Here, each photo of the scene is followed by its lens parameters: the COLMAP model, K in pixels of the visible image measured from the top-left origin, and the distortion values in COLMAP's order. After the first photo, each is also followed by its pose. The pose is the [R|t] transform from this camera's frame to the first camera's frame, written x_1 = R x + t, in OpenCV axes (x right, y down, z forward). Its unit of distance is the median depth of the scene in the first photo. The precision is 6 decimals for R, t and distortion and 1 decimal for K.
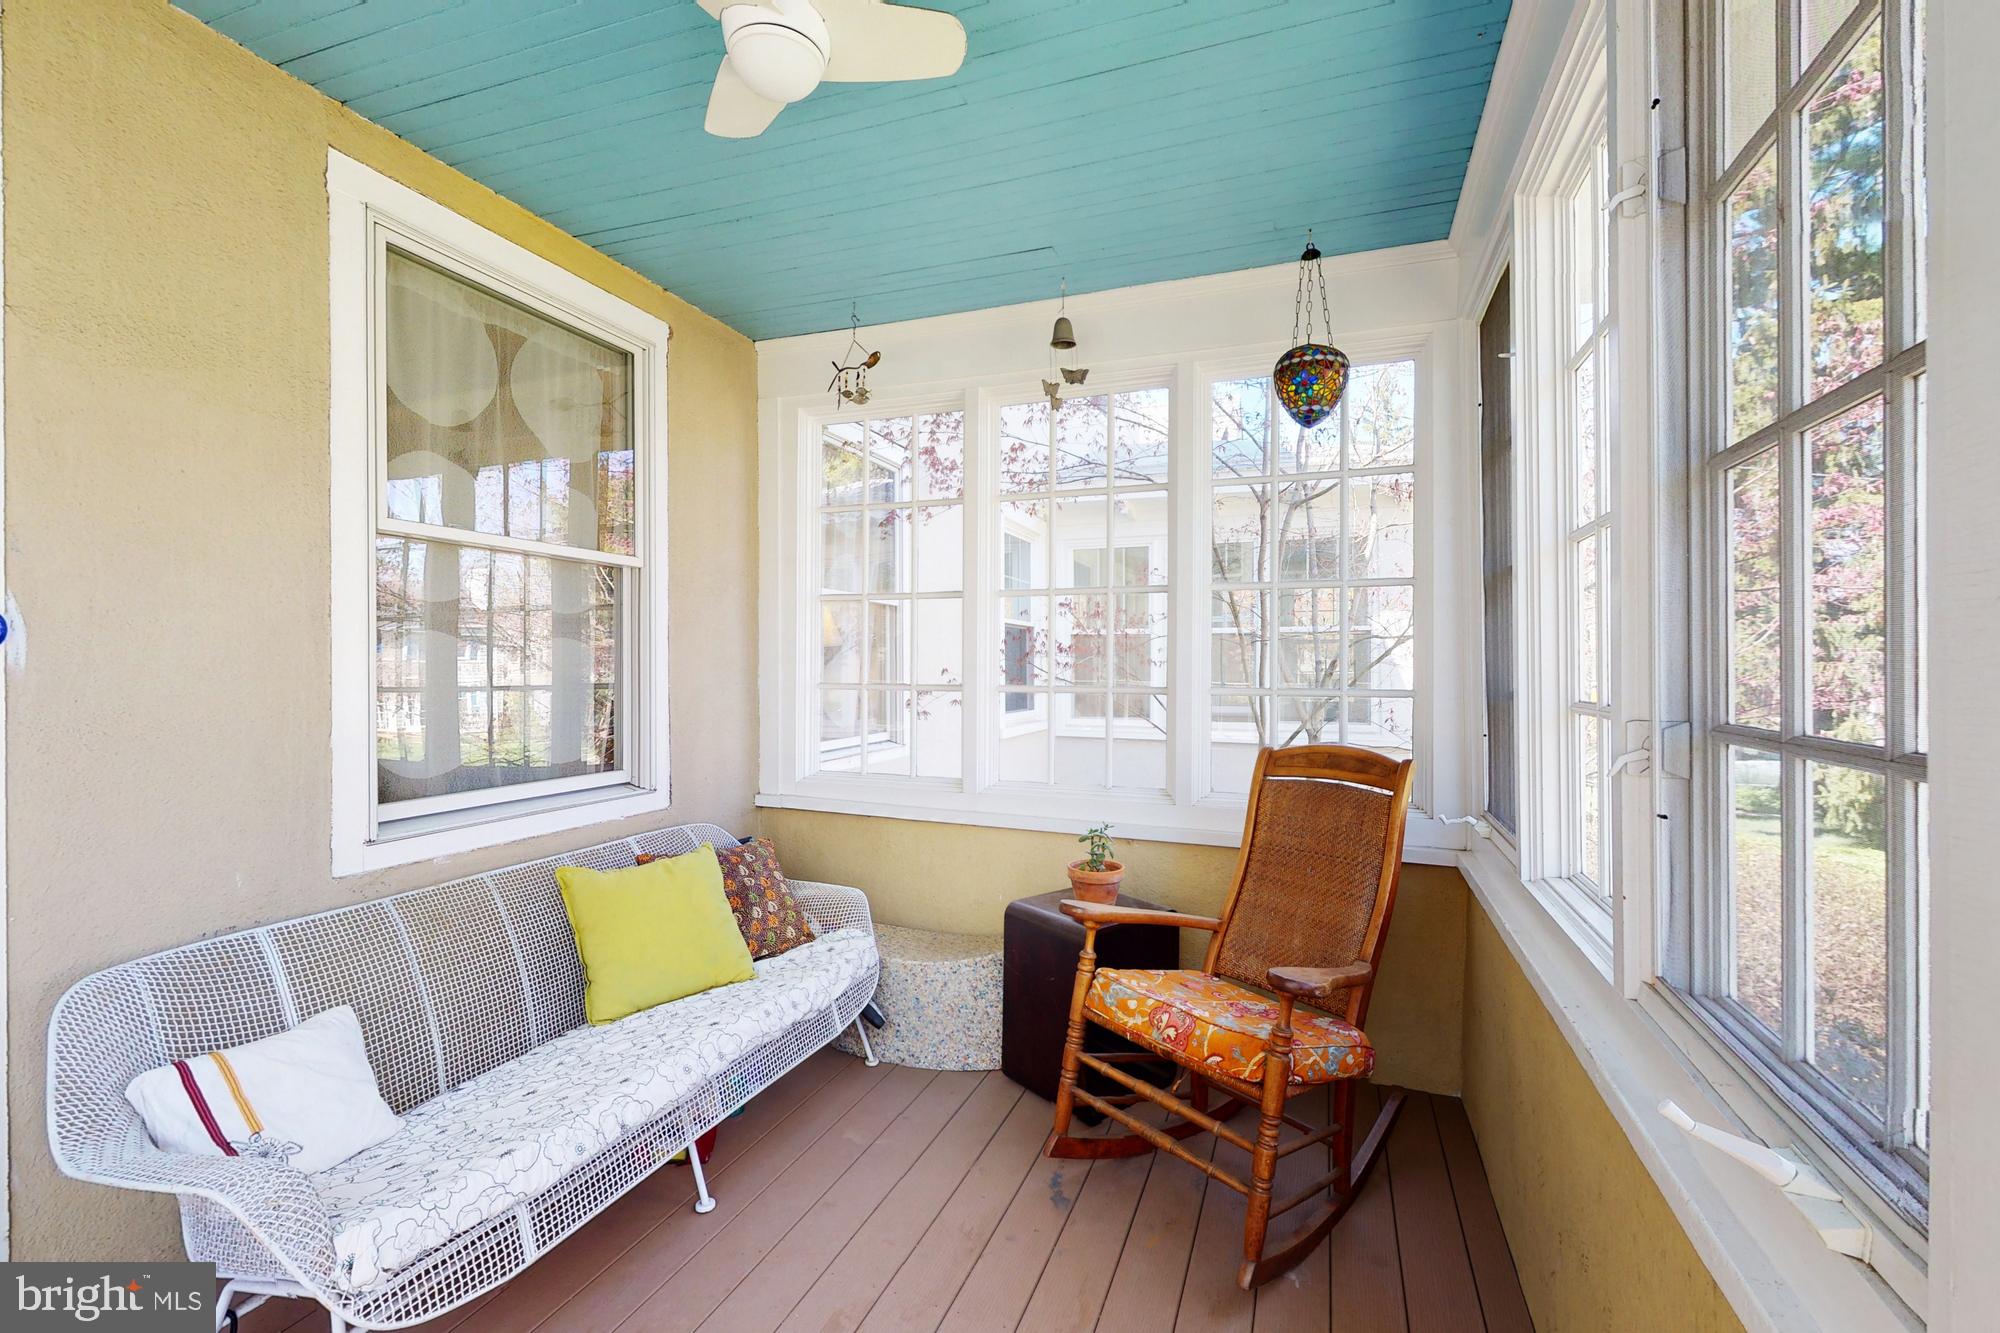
lens RADIAL K [[864.7, 0, 1005.6], [0, 864.7, 670.7], [0, 0, 1]] dist [0.001247, -0.000001]
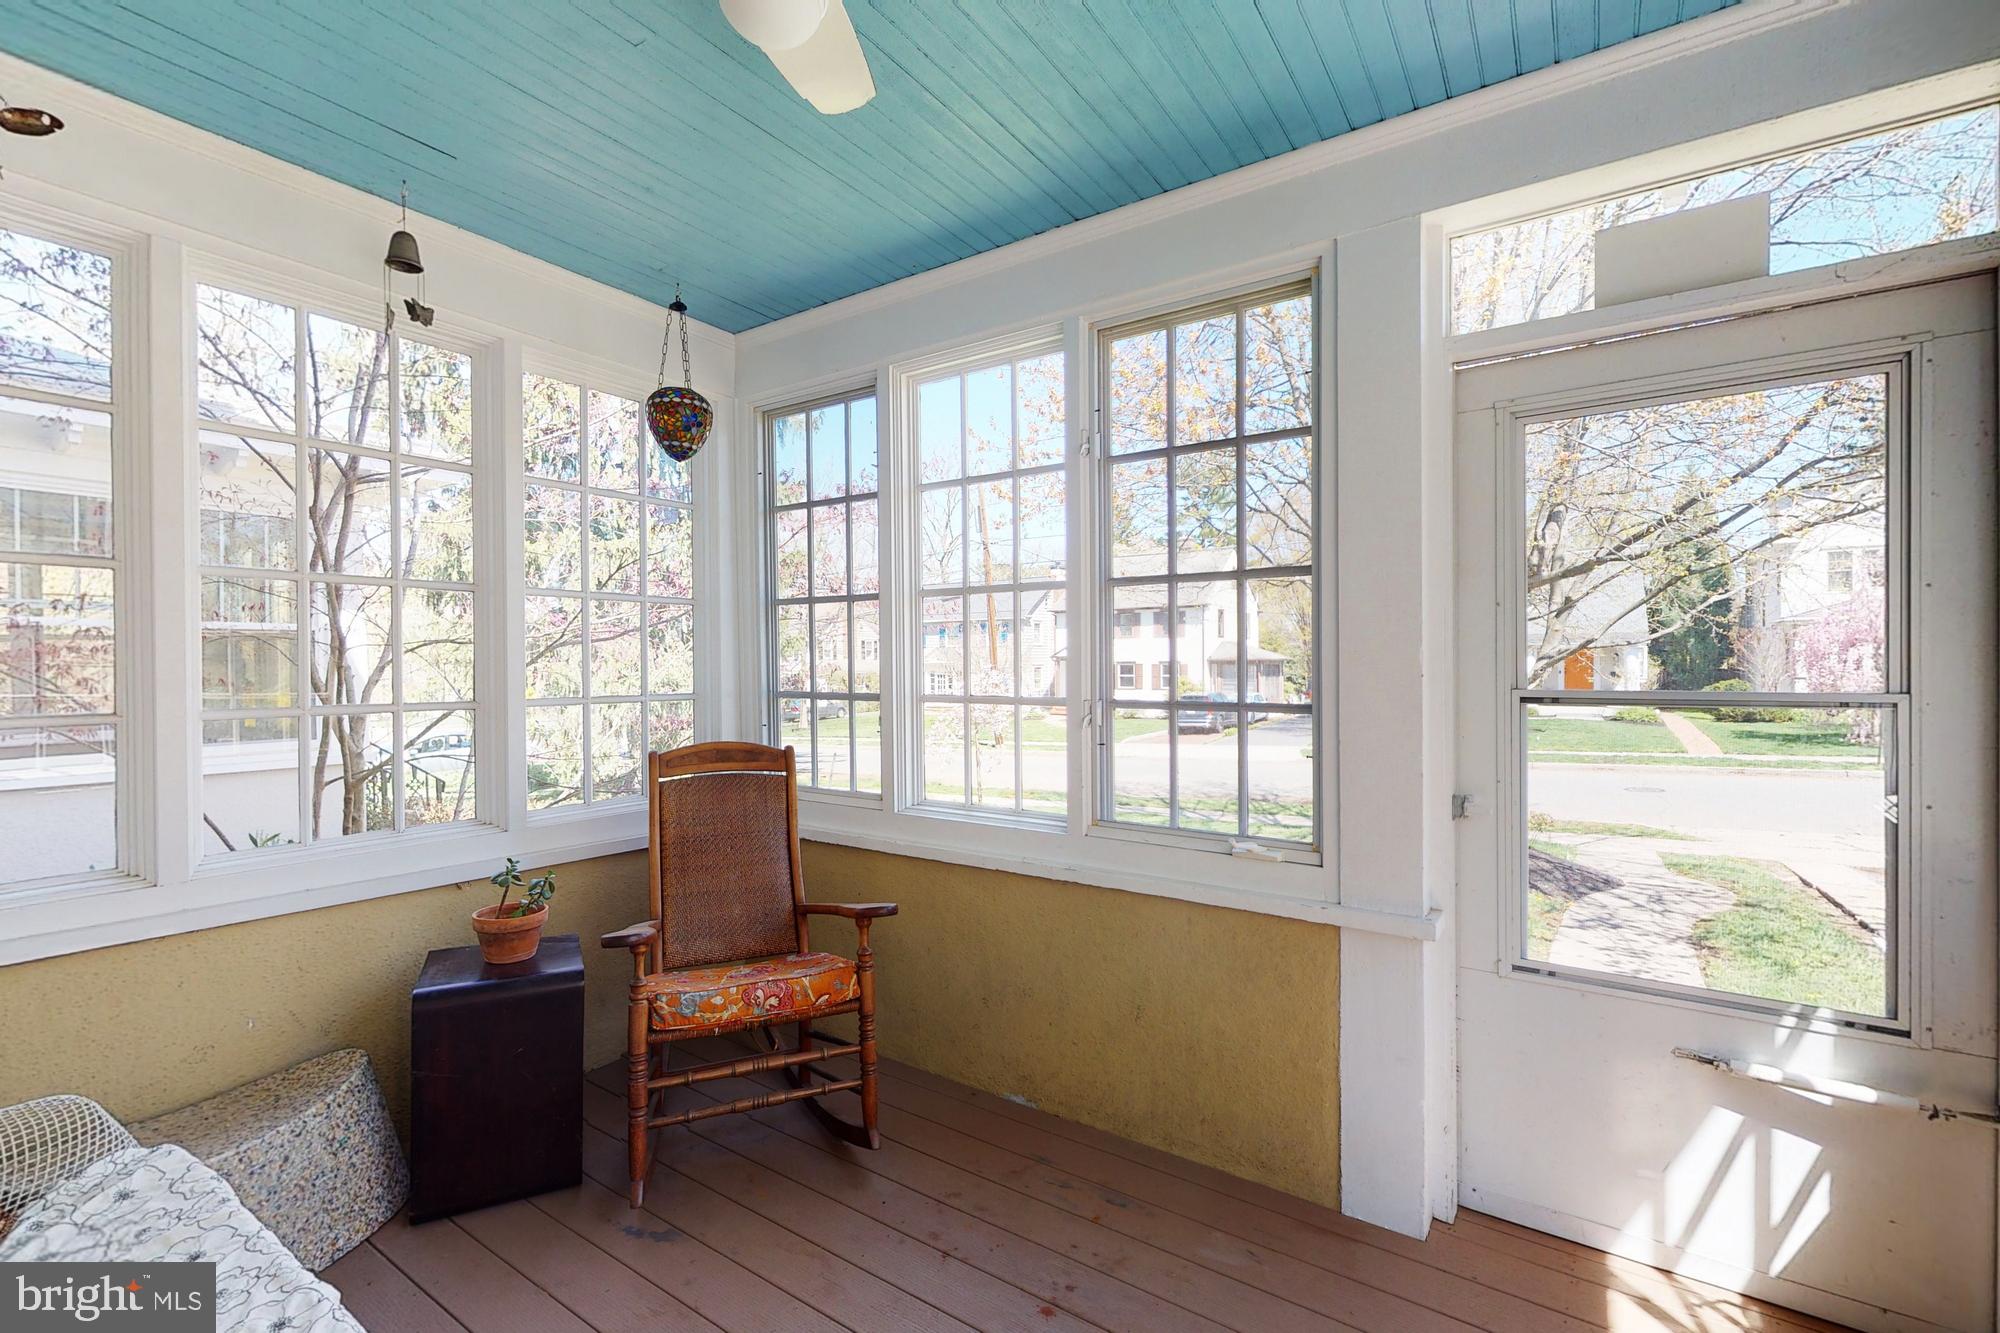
lens RADIAL K [[864.7, 0, 1002.4], [0, 864.7, 663.7], [0, 0, 1]] dist [0.001247, -0.000001]
pose [[0.237718, -0.001835, 0.971332, -0.631935], [0.005372, 0.999985, 0.000574, -0.018272], [-0.971319, 0.005082, 0.237724, 0.327008]]
